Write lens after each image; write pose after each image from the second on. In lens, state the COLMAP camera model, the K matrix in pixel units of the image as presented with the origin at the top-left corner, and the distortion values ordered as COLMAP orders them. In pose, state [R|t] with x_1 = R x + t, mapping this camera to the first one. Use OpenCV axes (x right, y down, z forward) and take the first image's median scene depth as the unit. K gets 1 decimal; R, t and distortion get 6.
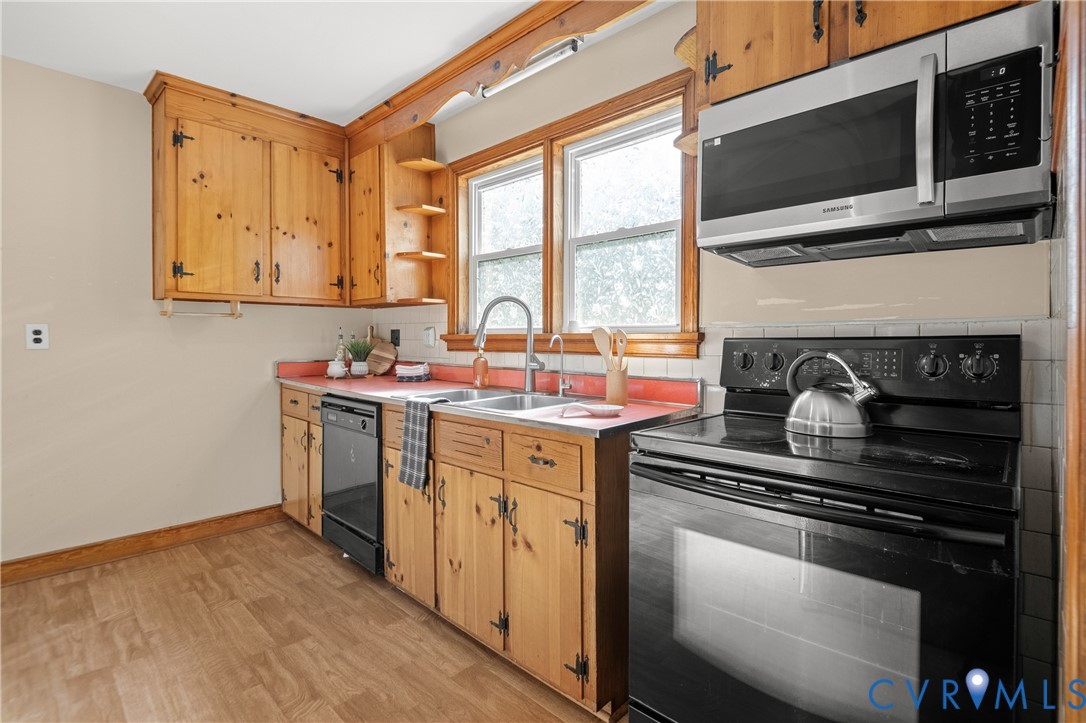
lens RADIAL K [[510.6, 0, 559.2], [0, 510.6, 346.3], [0, 0, 1]] dist [0.003723, -0.005043]
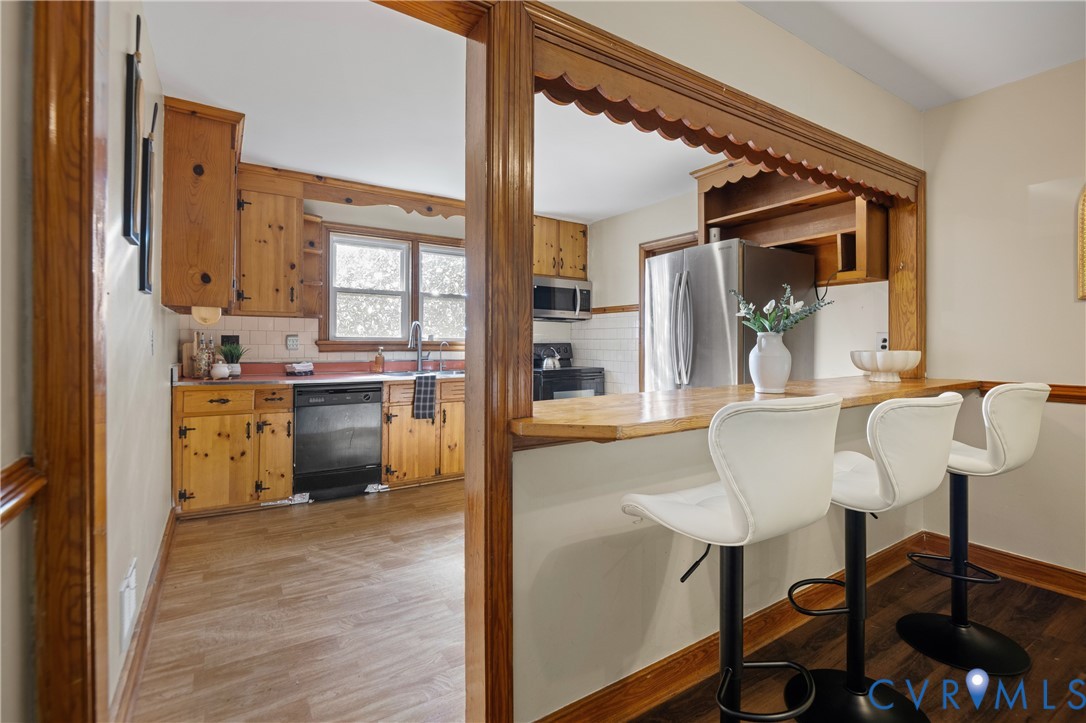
lens RADIAL K [[501.2, 0, 560.6], [0, 501.2, 345.6], [0, 0, 1]] dist [-0.011519, -0.001033]
pose [[0.223890, -0.008797, 0.974575, -2.100405], [0.008781, 0.999937, 0.007009, -0.018466], [-0.974575, 0.006988, 0.223953, 0.054565]]
